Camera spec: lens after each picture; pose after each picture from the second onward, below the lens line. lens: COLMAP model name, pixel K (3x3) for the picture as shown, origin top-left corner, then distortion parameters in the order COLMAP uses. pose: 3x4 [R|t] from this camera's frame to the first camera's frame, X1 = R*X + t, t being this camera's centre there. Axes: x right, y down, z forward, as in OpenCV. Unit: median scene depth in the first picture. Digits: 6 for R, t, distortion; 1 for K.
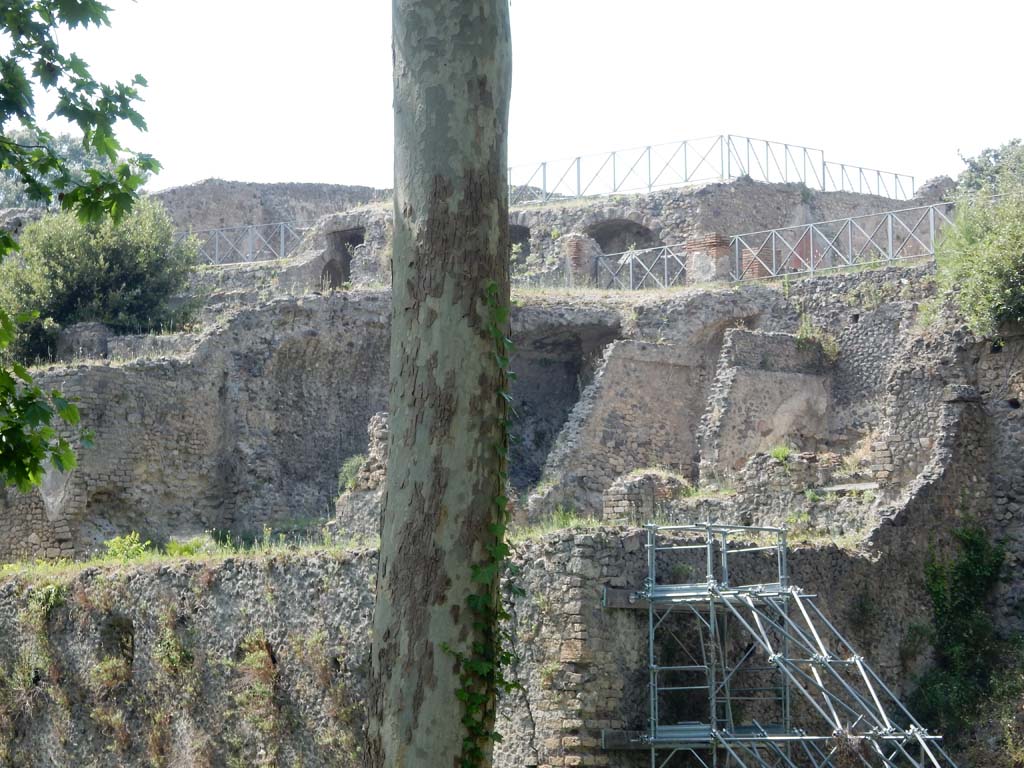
lens RADIAL K [[3580.3, 0, 511.7], [0, 3580.3, 384.0], [0, 0, 1]] dist [-0.013167, 0.000000]
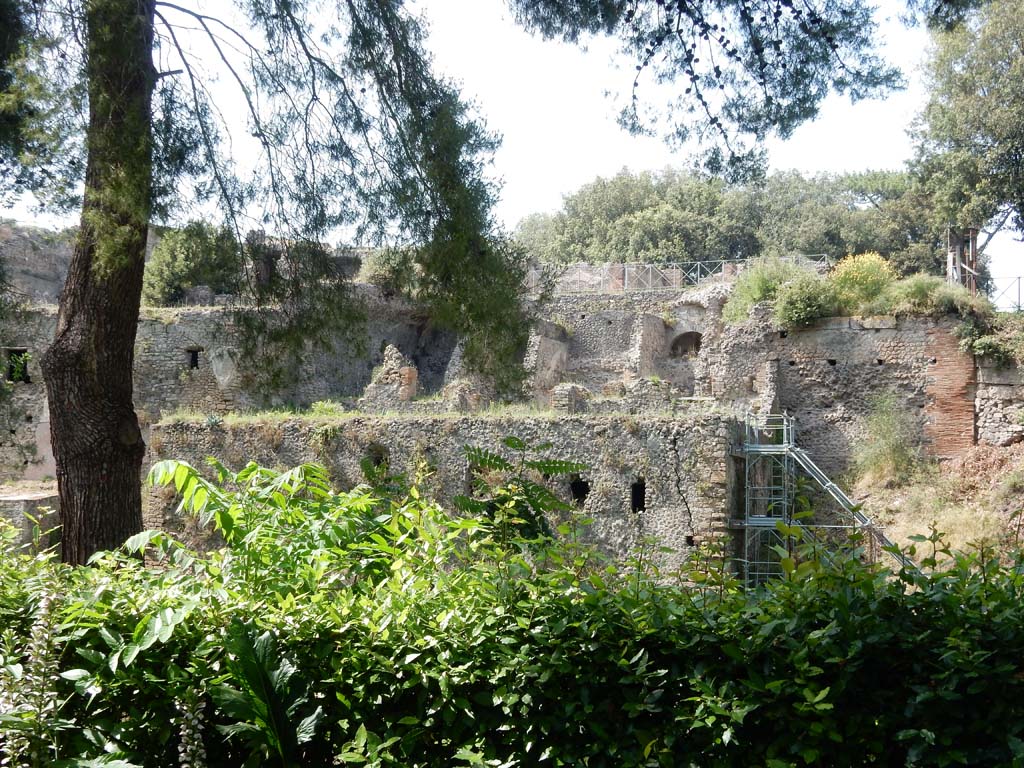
lens RADIAL K [[1483.3, 0, 512.3], [0, 1483.3, 384.2], [0, 0, 1]] dist [-0.032974, 0.000000]
pose [[0.923425, 0.064070, 0.378393, -0.338702], [-0.070505, 0.997506, 0.003159, 0.026738], [-0.377247, -0.029596, 0.925640, 0.273792]]
